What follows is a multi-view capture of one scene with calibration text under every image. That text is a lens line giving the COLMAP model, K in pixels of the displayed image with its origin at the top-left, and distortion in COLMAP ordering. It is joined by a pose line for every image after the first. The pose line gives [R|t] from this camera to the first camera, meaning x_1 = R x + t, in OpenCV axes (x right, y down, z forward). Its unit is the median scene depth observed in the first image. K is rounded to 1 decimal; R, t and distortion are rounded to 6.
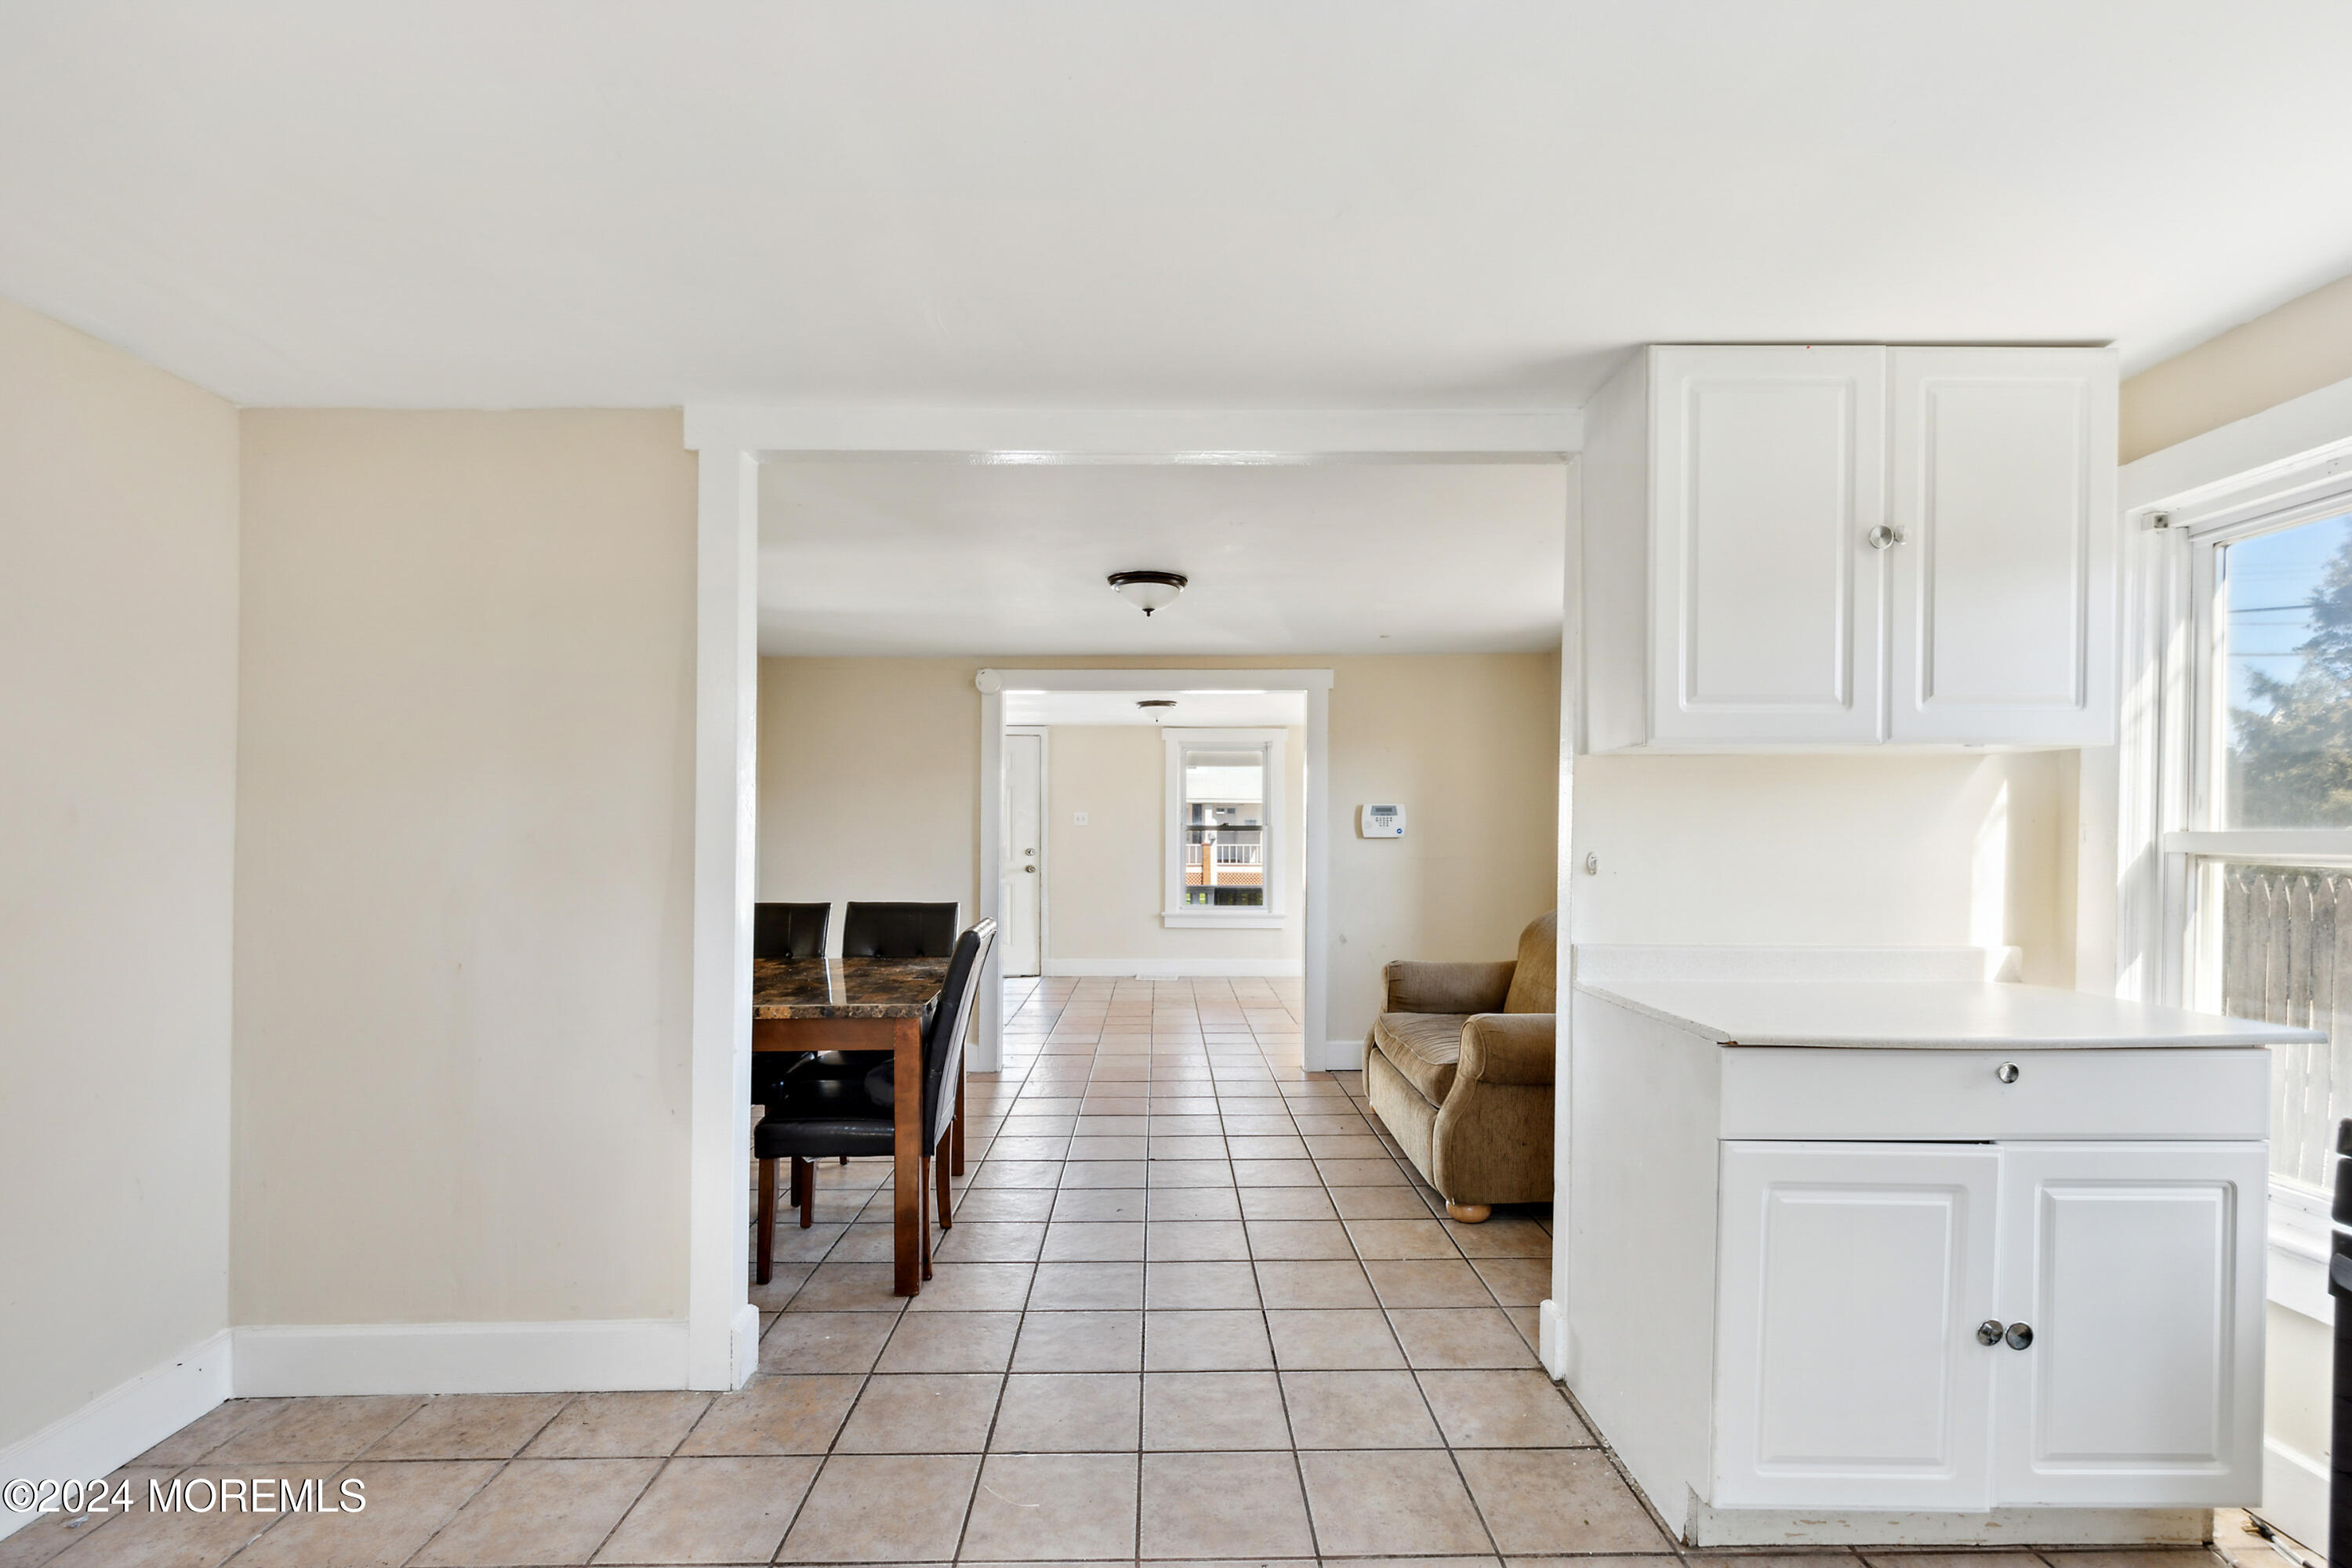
lens RADIAL K [[1048.8, 0, 1178.3], [0, 1048.8, 840.1], [0, 0, 1]] dist [0.001264, -0.000261]
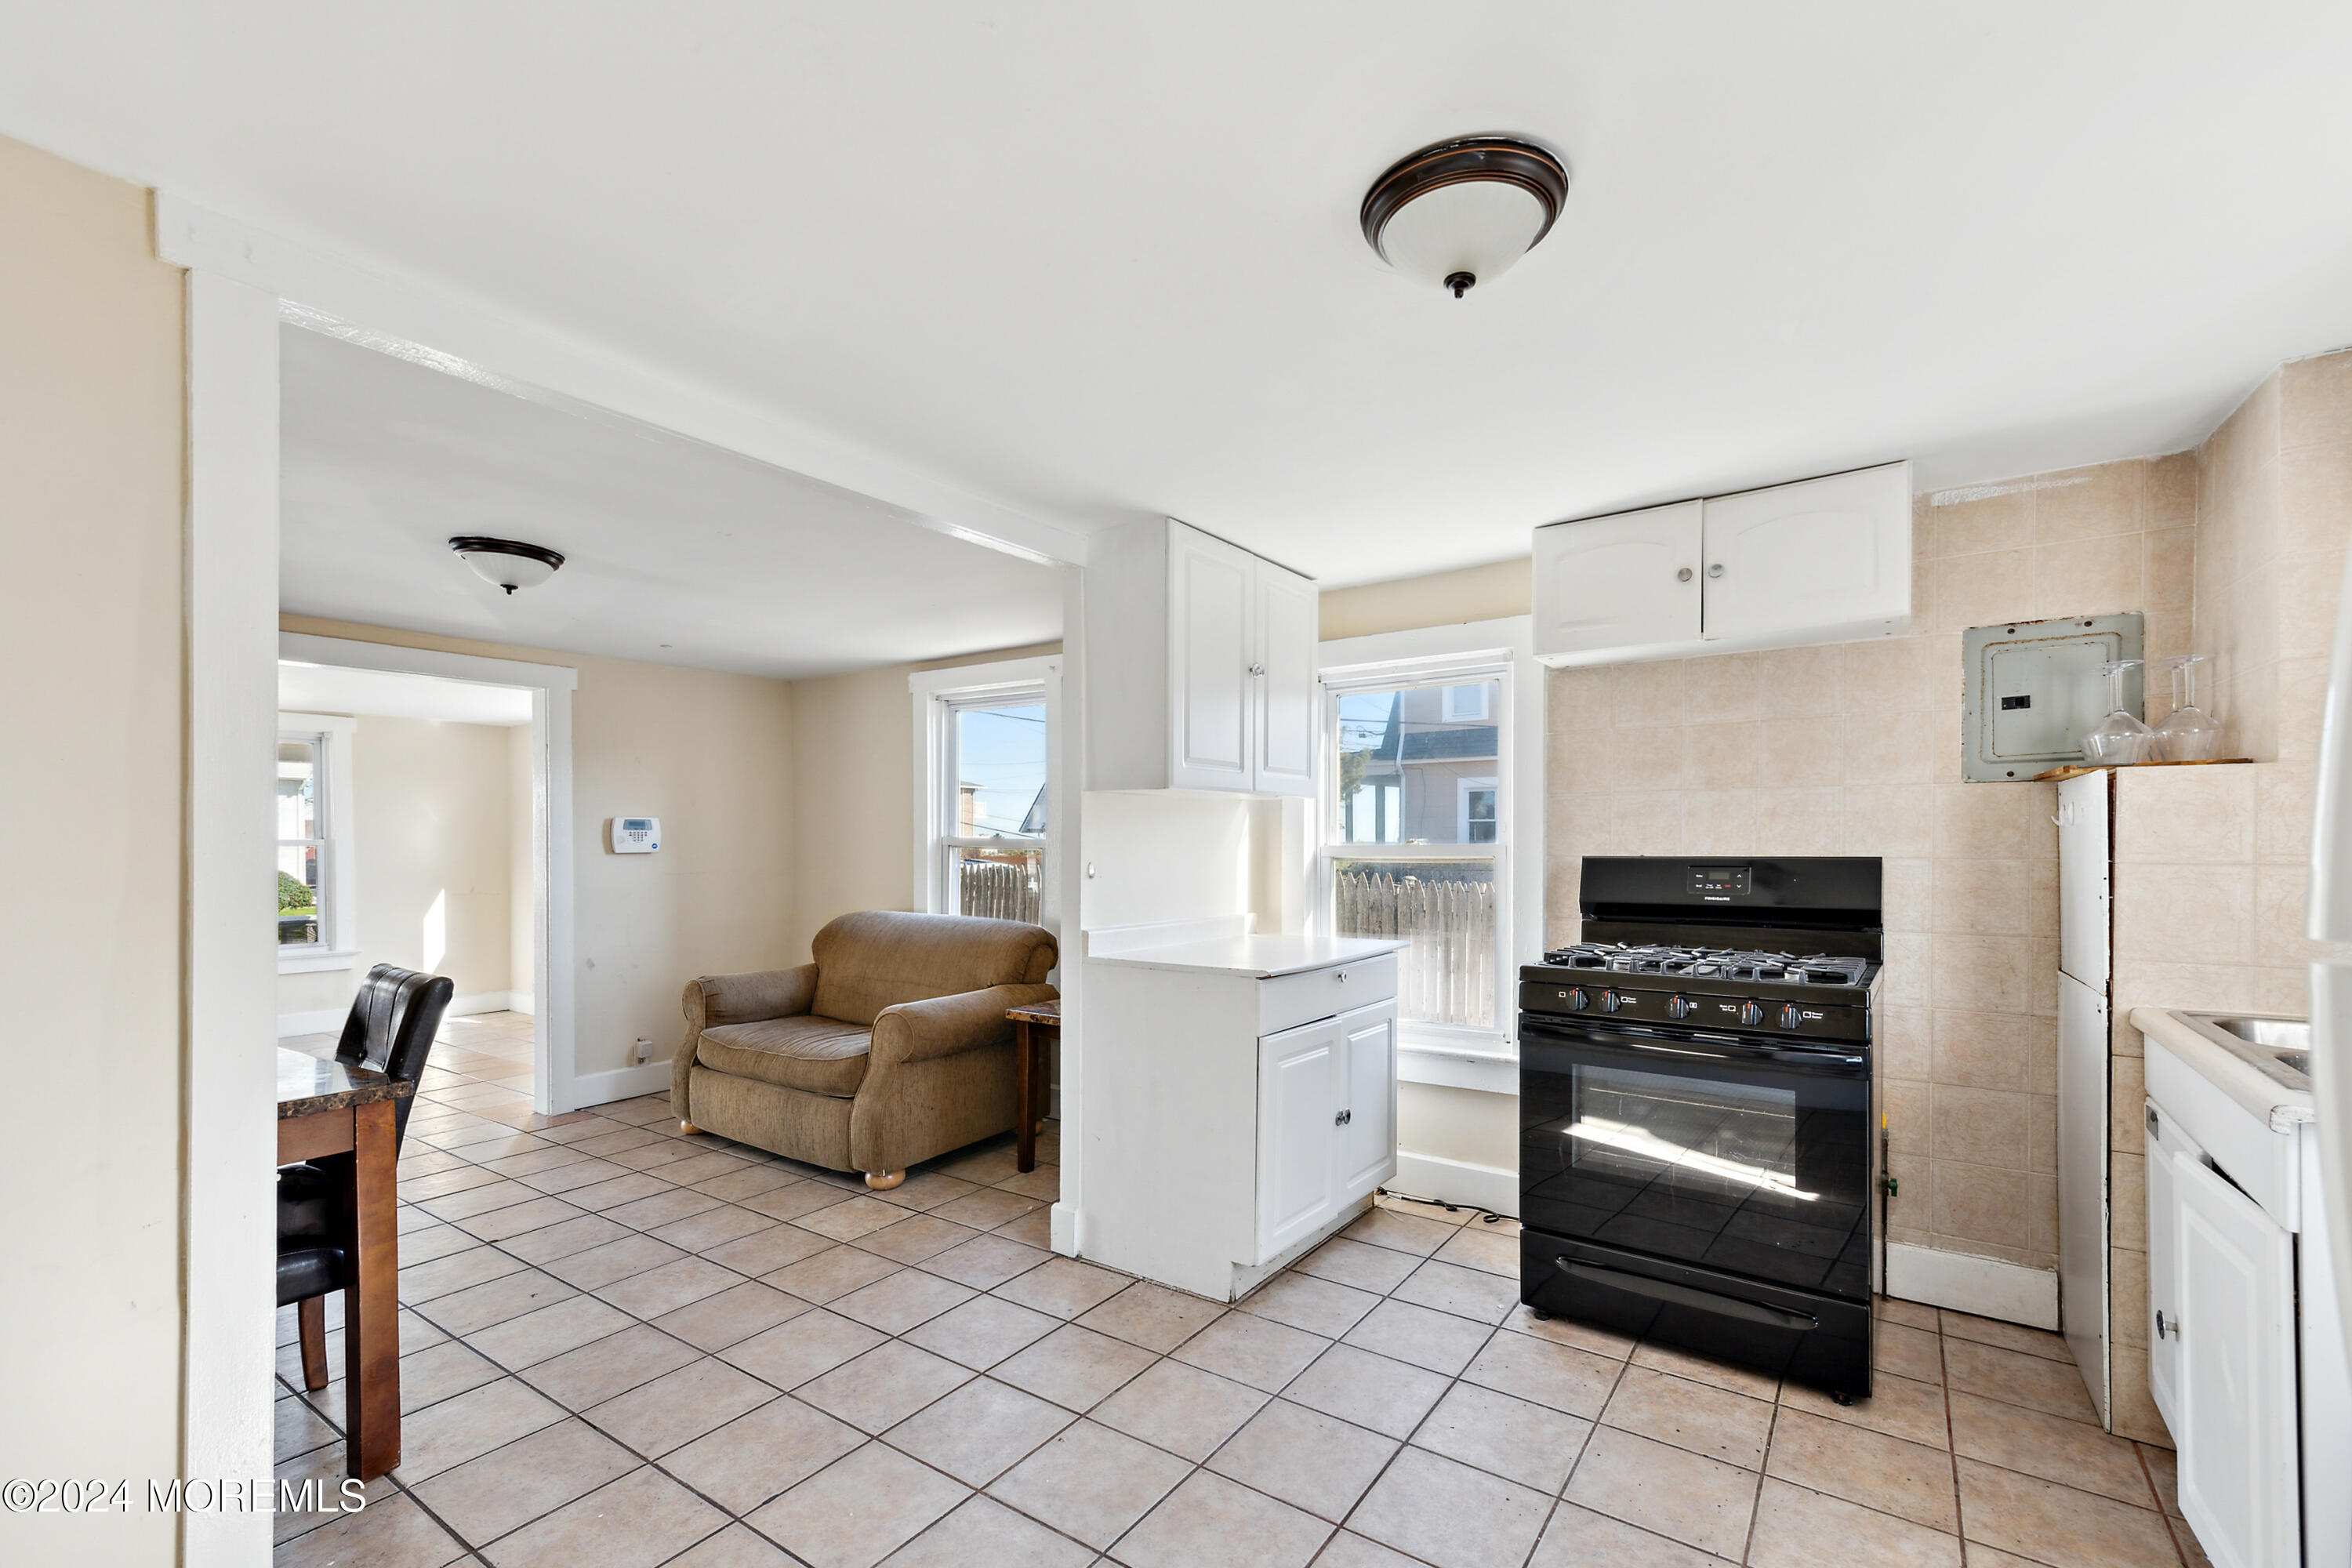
lens RADIAL K [[1015.6, 0, 1175.5], [0, 1015.6, 850.5], [0, 0, 1]] dist [0.017966, -0.000099]
pose [[0.590087, -0.011309, 0.807260, -0.440915], [0.010737, 0.999923, 0.006160, -0.008386], [-0.807268, 0.005033, 0.590163, 0.090905]]
